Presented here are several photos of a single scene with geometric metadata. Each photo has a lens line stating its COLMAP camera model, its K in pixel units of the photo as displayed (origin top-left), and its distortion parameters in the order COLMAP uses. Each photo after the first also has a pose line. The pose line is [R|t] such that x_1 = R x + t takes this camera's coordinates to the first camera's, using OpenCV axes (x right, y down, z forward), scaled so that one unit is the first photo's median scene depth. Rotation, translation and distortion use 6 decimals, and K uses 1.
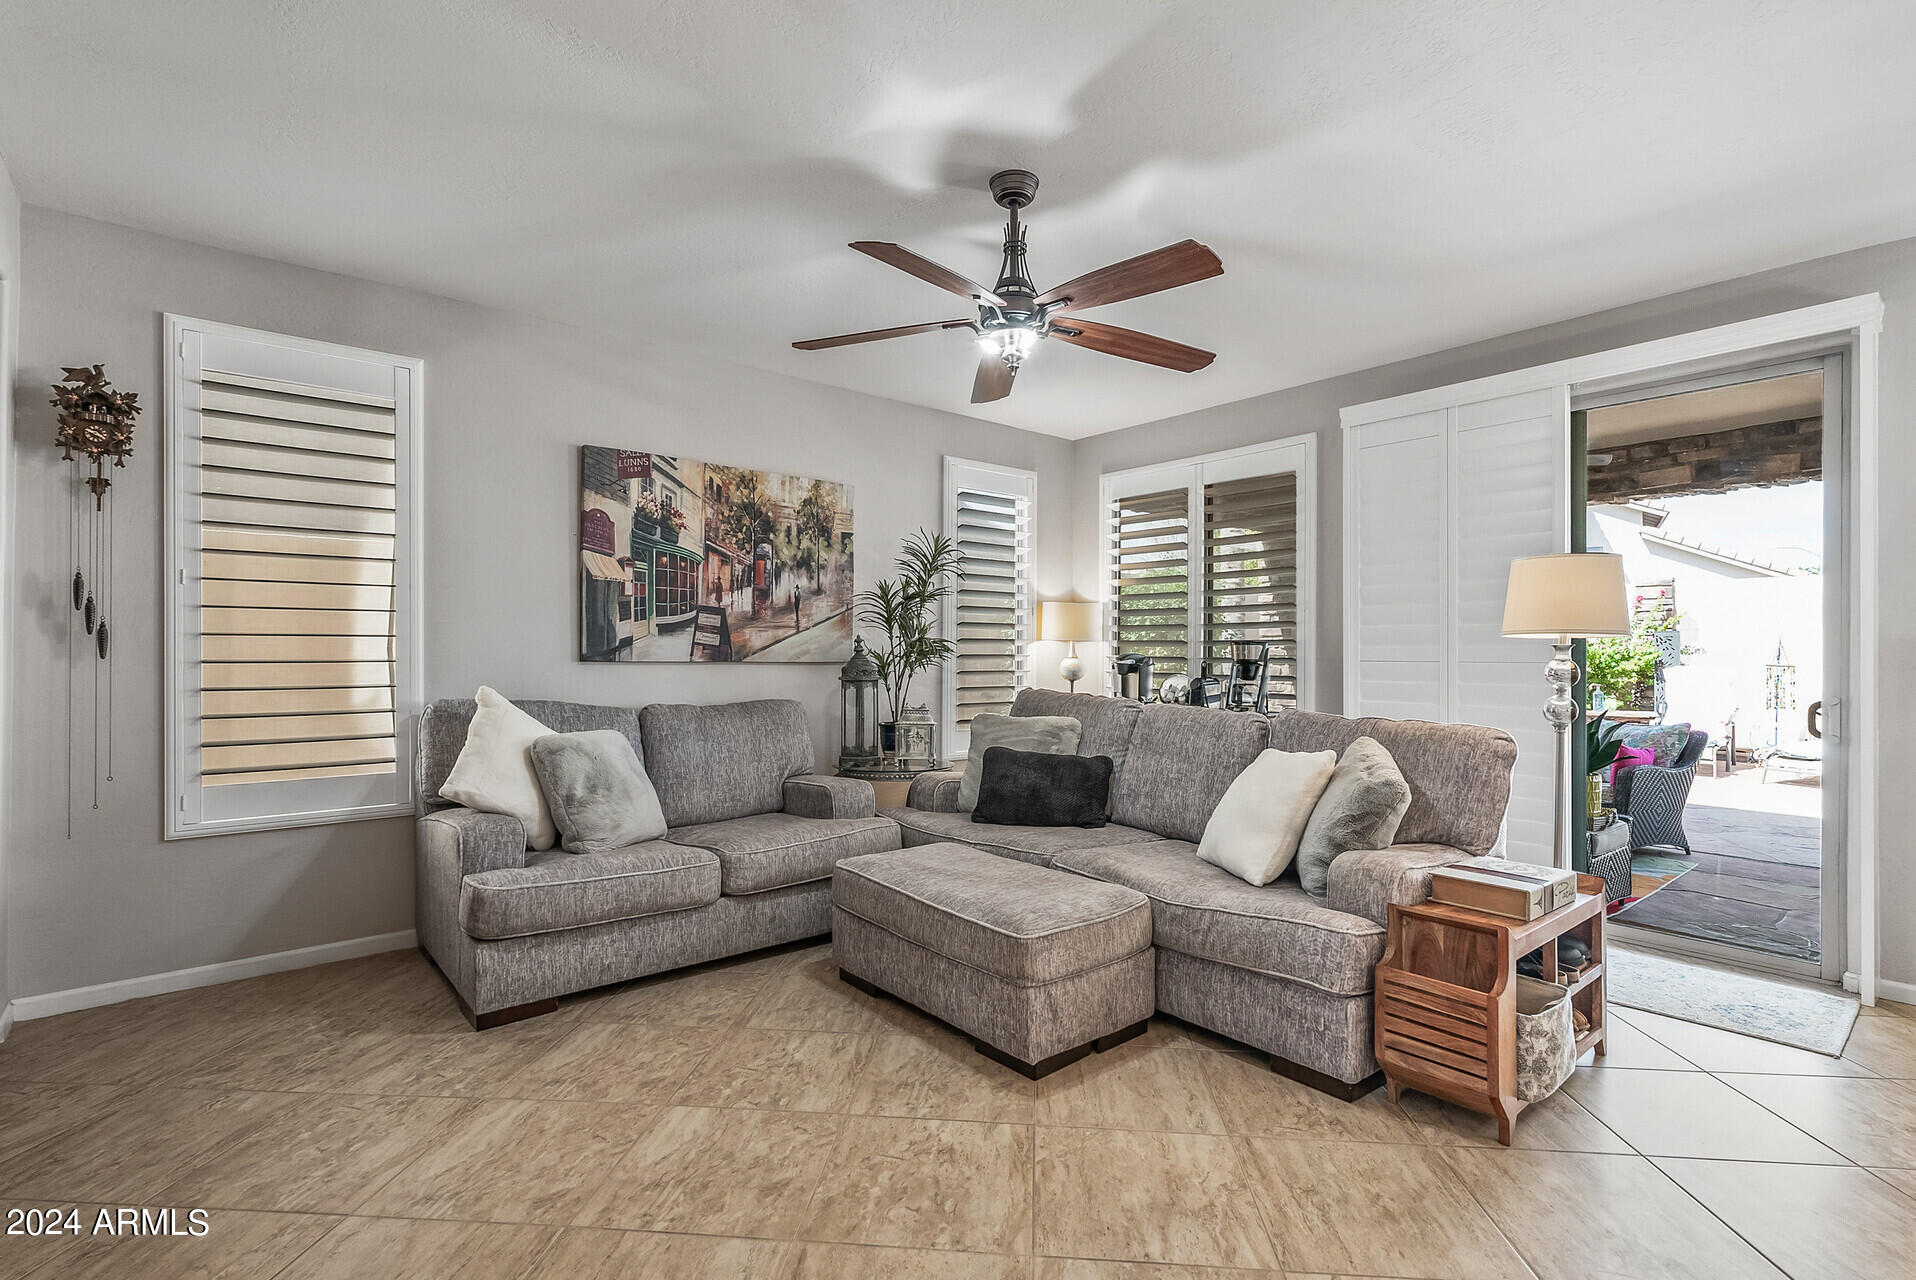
lens RADIAL K [[887.8, 0, 967.6], [0, 887.8, 651.8], [0, 0, 1]] dist [-0.000139, 0.000085]
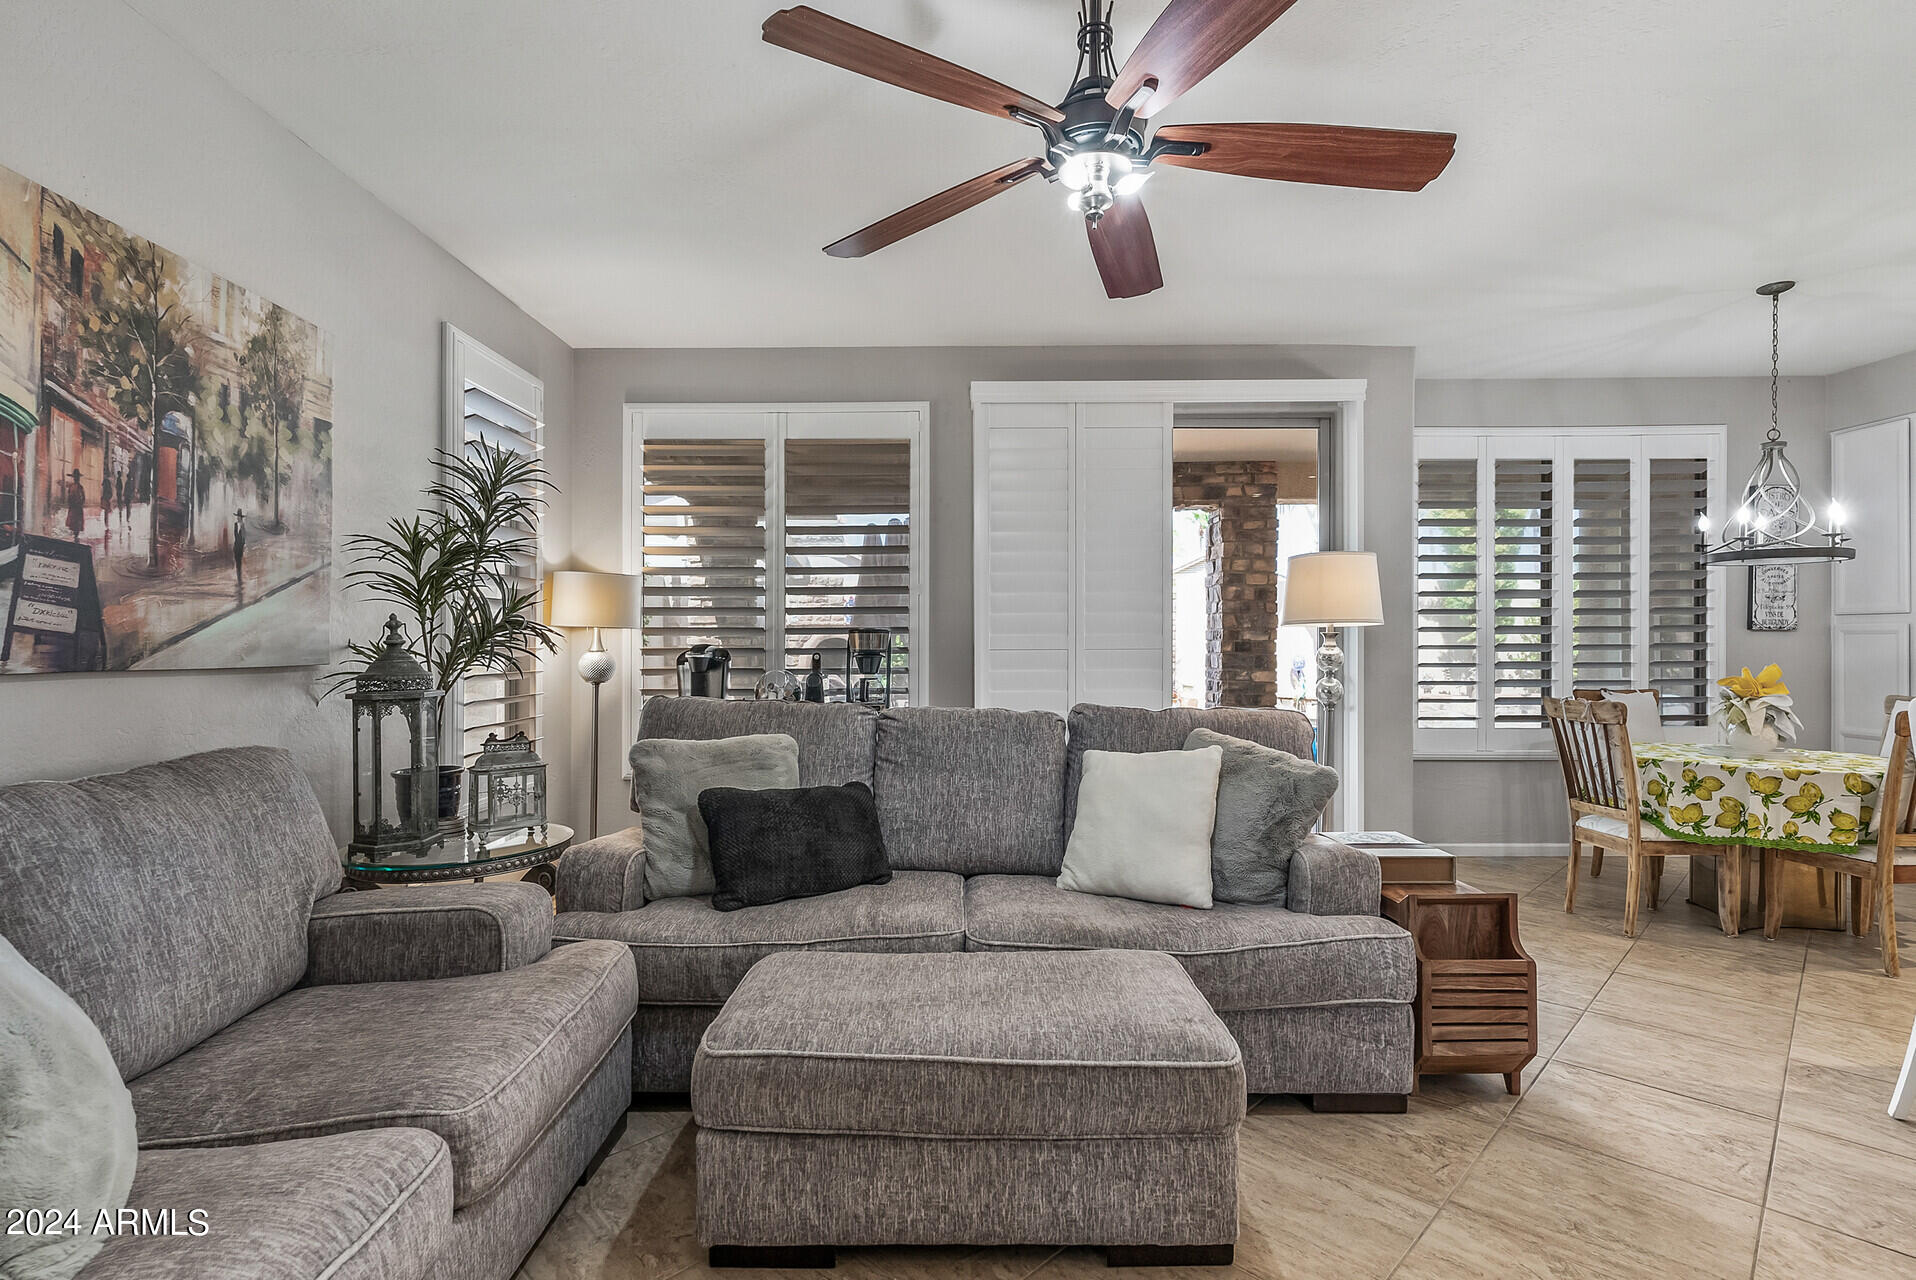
lens RADIAL K [[913.3, 0, 955.9], [0, 913.3, 642.9], [0, 0, 1]] dist [0.001380, 0.001207]
pose [[0.646657, -0.007362, 0.762745, -0.361227], [0.006067, 0.999971, 0.004508, -0.002248], [-0.762757, 0.001712, 0.646683, 0.423084]]
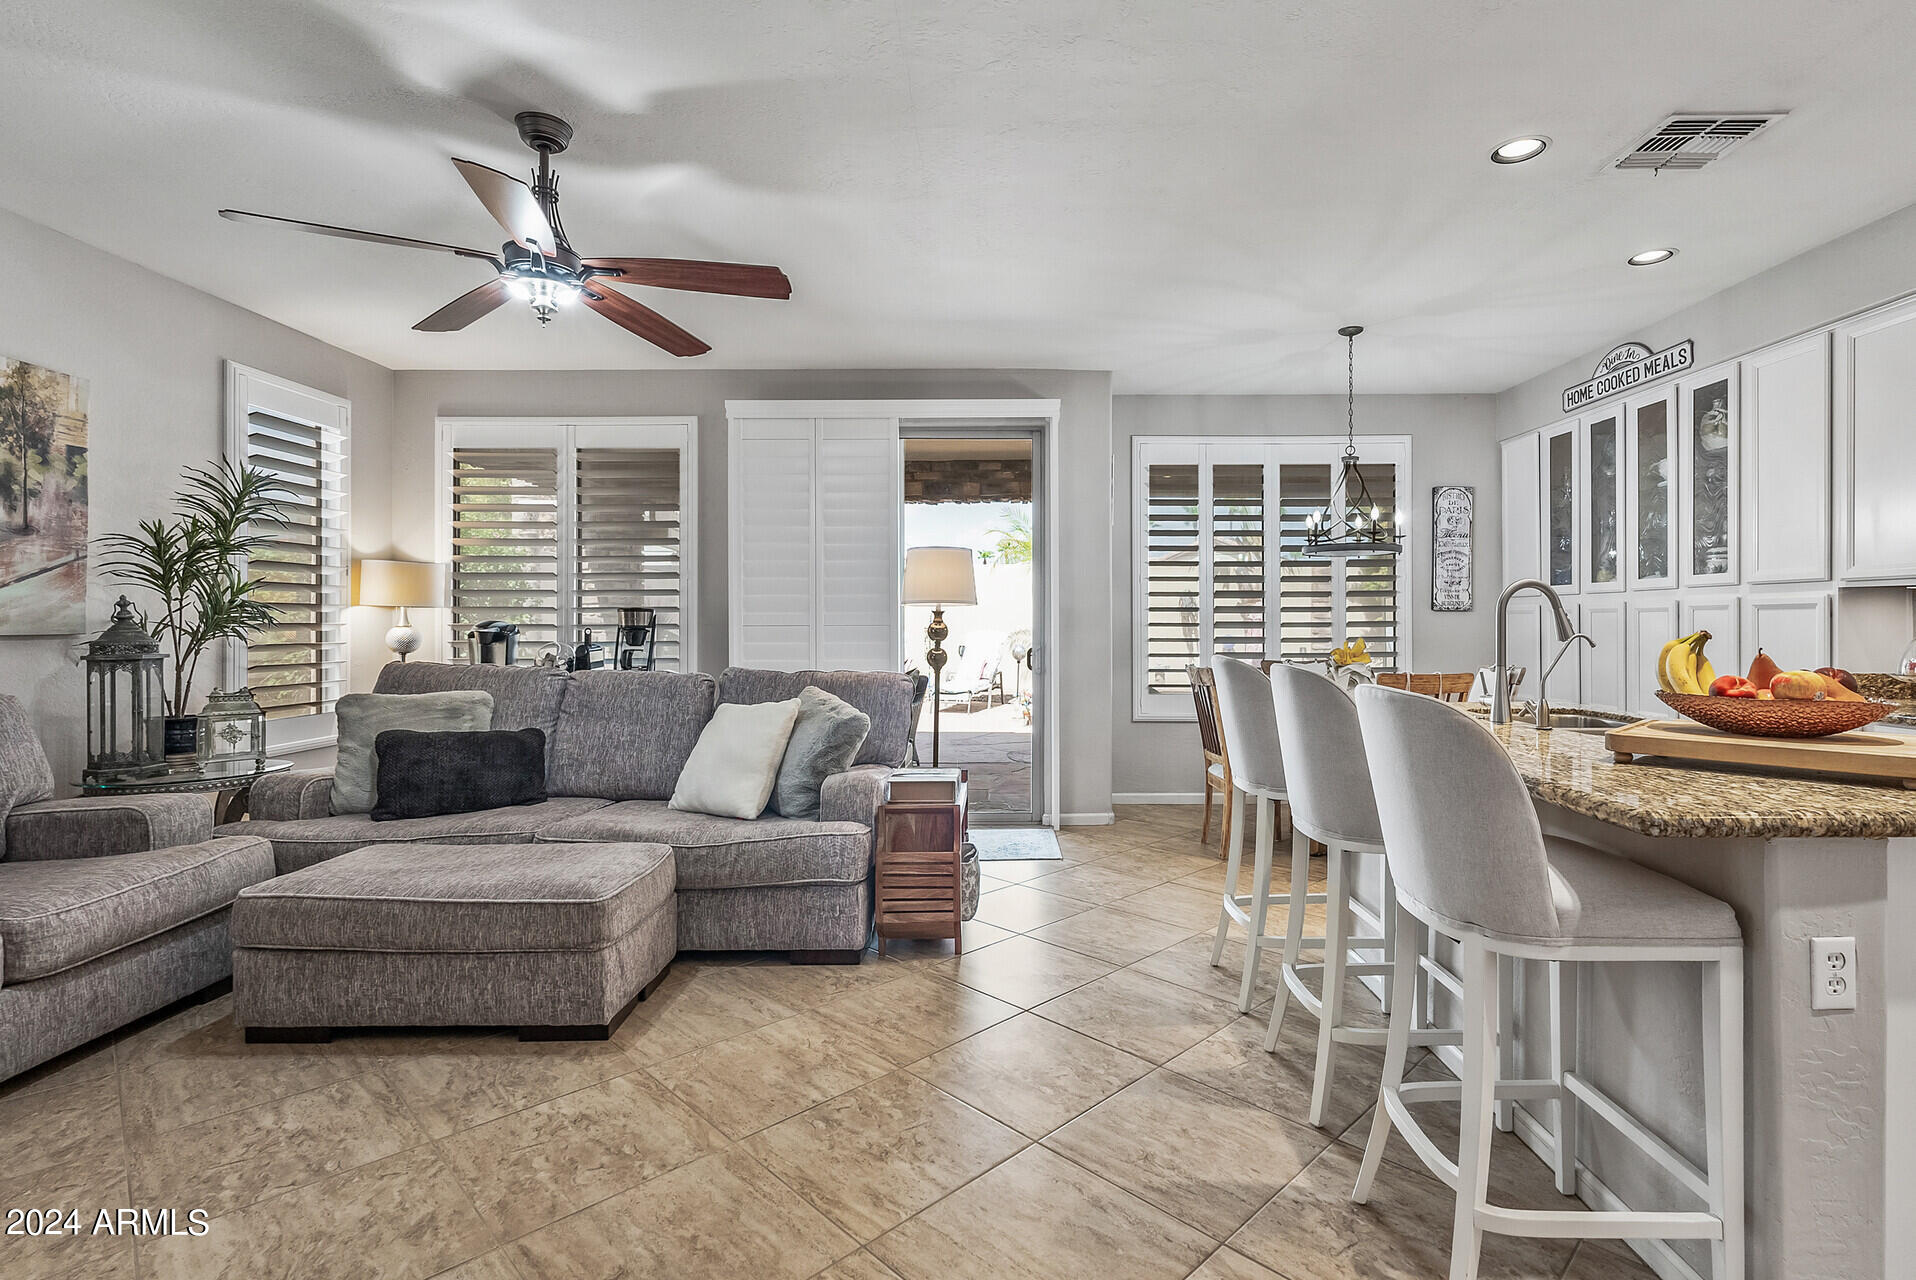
lens RADIAL K [[909.5, 0, 1011.3], [0, 909.5, 624.4], [0, 0, 1]] dist [0.001693, 0.000290]
pose [[0.638707, -0.007135, 0.769417, -0.254979], [0.005231, 0.999974, 0.004931, 0.004541], [-0.769432, 0.000875, 0.638728, -0.009324]]
